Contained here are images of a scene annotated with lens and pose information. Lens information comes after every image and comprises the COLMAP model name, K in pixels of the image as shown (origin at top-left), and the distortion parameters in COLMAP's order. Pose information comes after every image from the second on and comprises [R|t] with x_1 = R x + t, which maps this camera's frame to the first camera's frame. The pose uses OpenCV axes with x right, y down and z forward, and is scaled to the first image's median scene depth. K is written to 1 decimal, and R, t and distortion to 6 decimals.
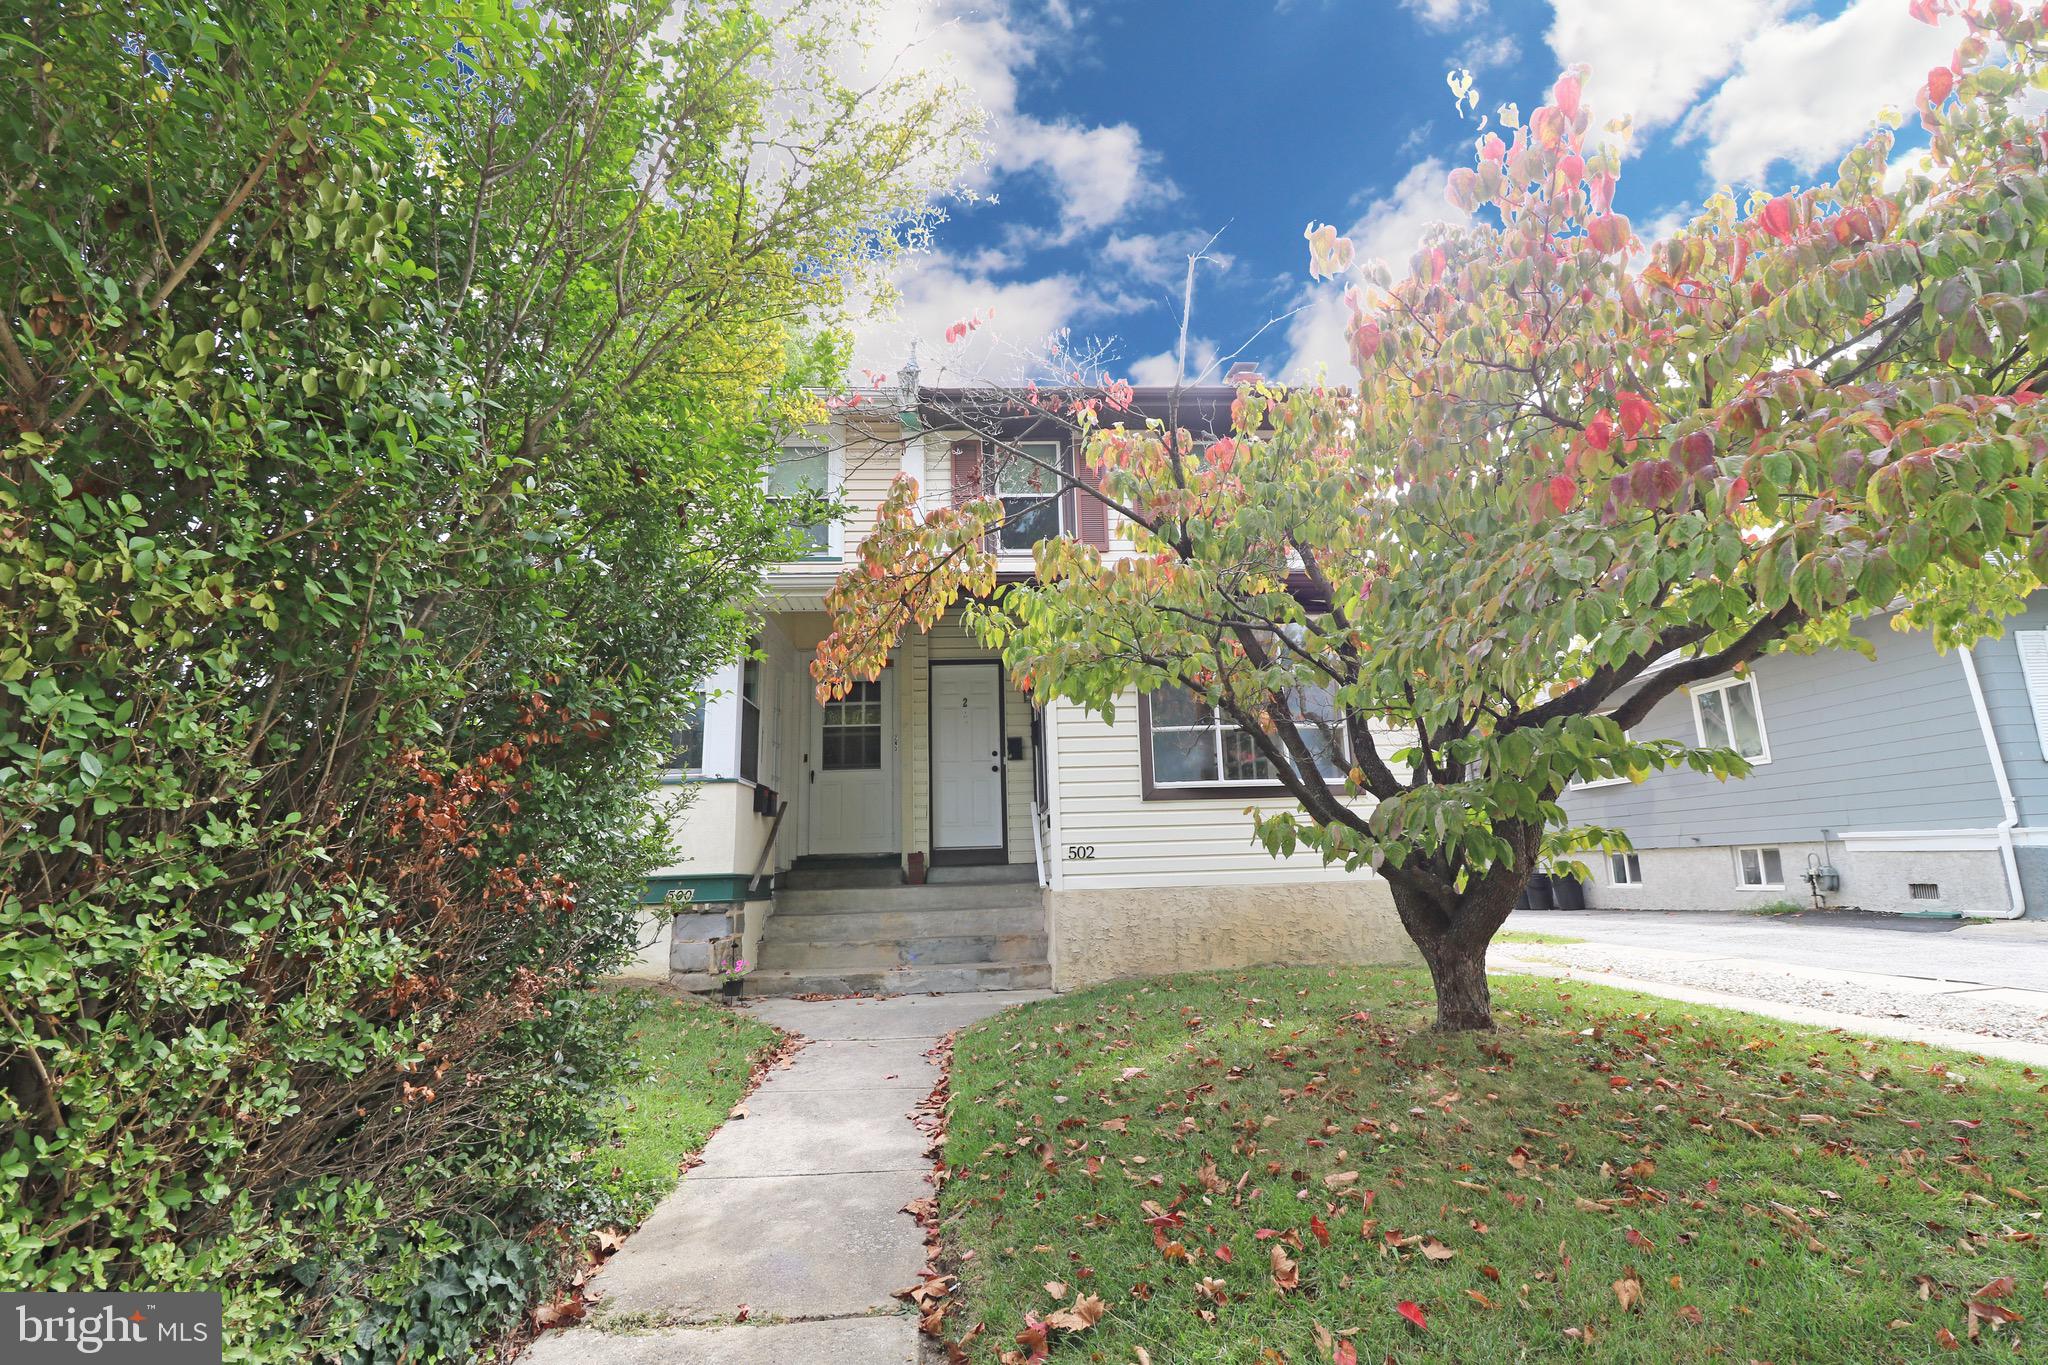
lens RADIAL K [[954.1, 0, 1017.0], [0, 954.1, 683.9], [0, 0, 1]] dist [-0.008697, -0.006864]
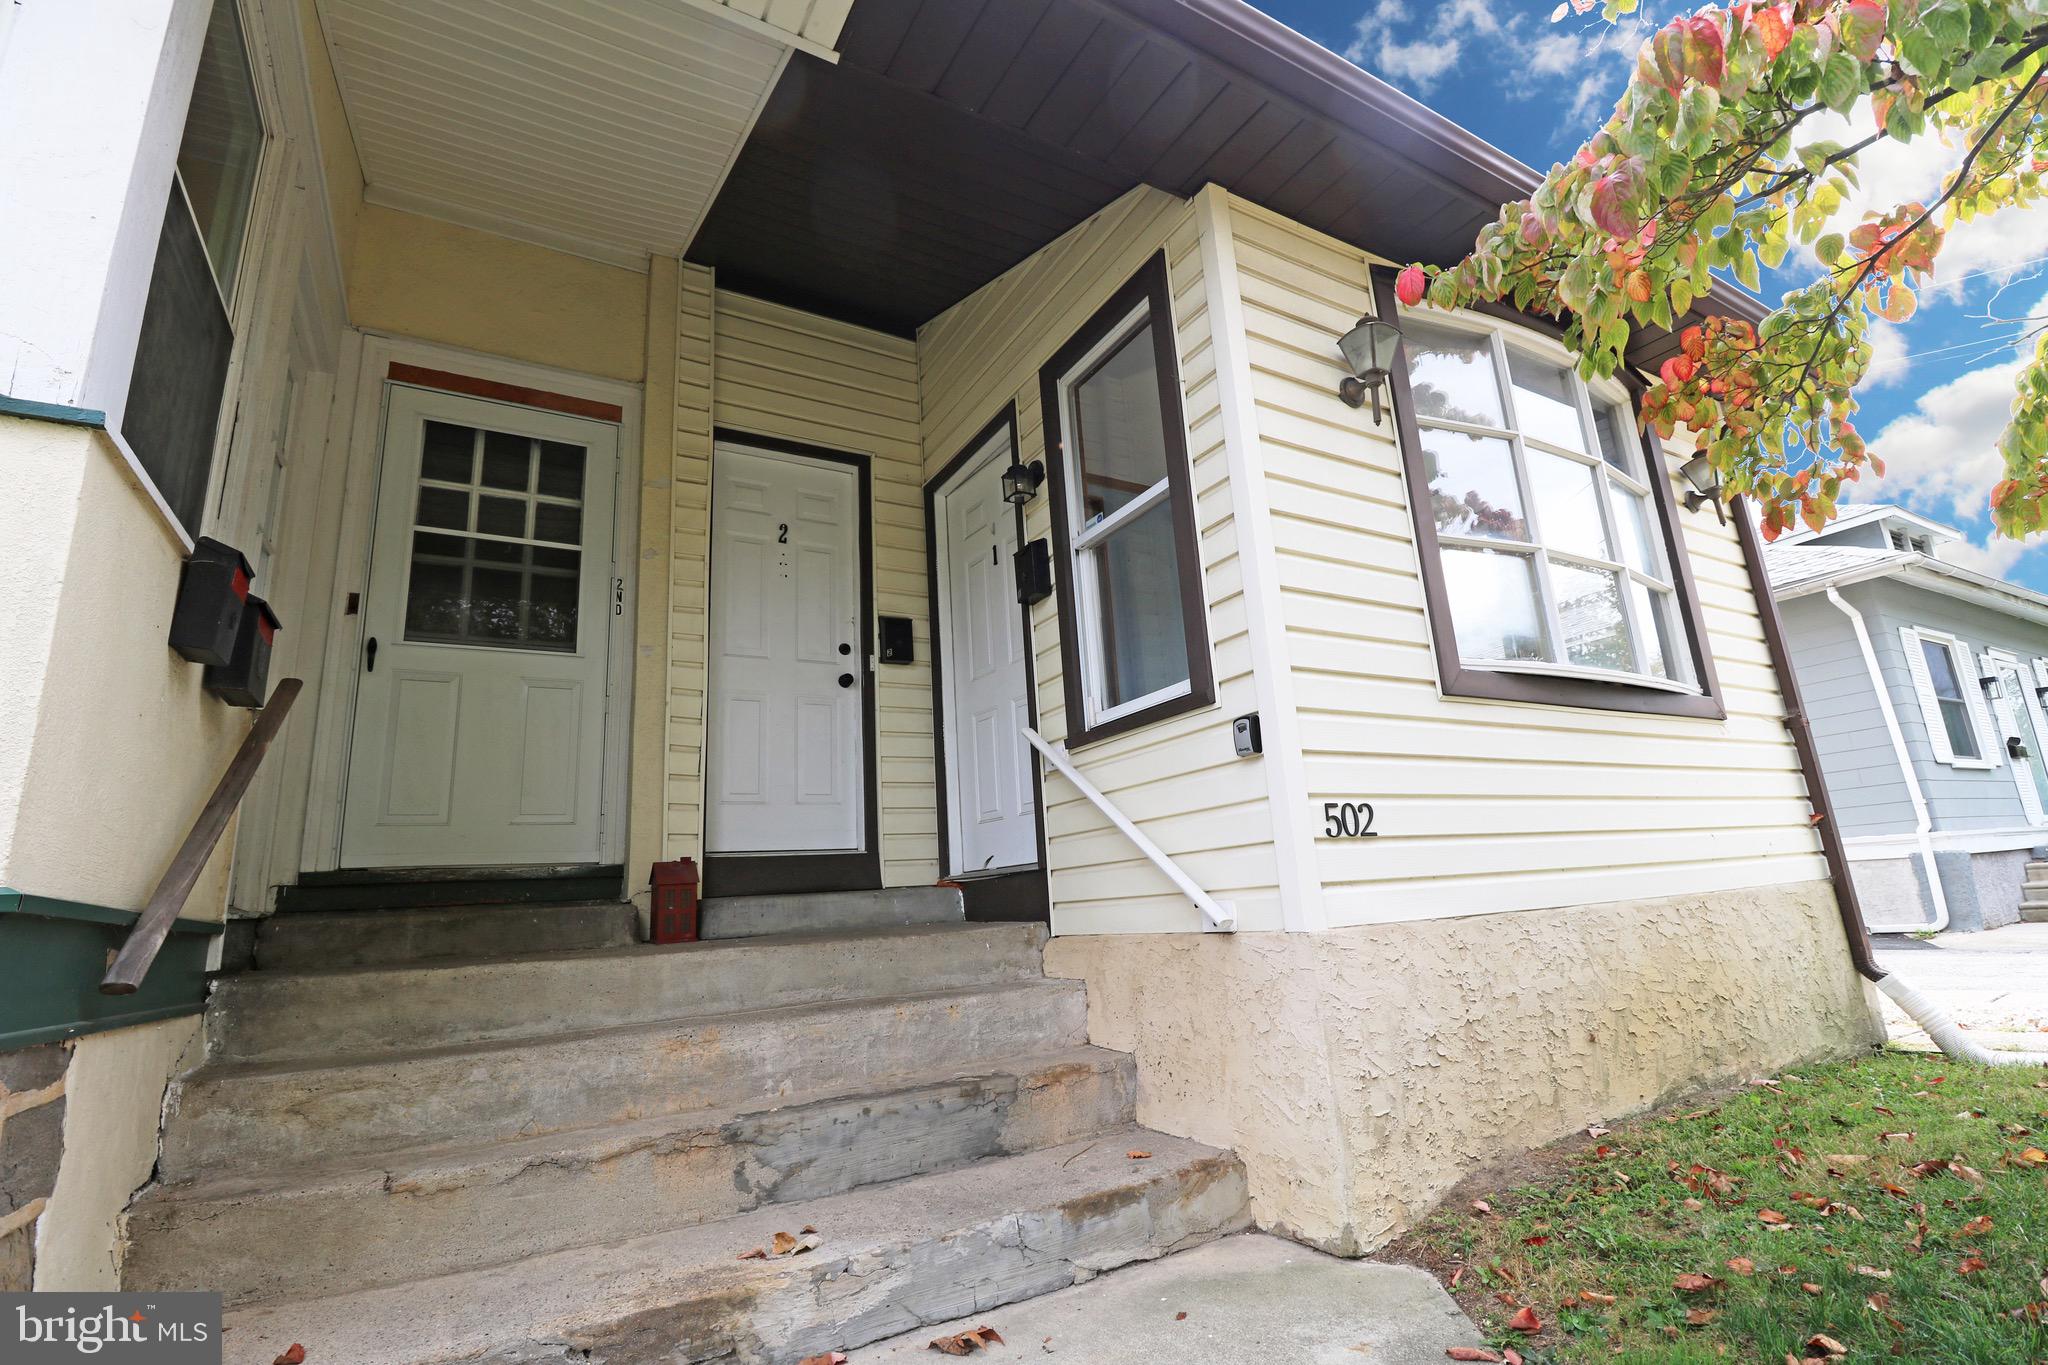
lens RADIAL K [[954.1, 0, 1036.9], [0, 954.1, 672.8], [0, 0, 1]] dist [-0.008697, -0.006864]
pose [[0.880846, 0.089588, 0.464848, -0.162990], [-0.055708, 0.994724, -0.086147, 0.125146], [-0.470113, 0.049986, 0.881190, 0.580068]]
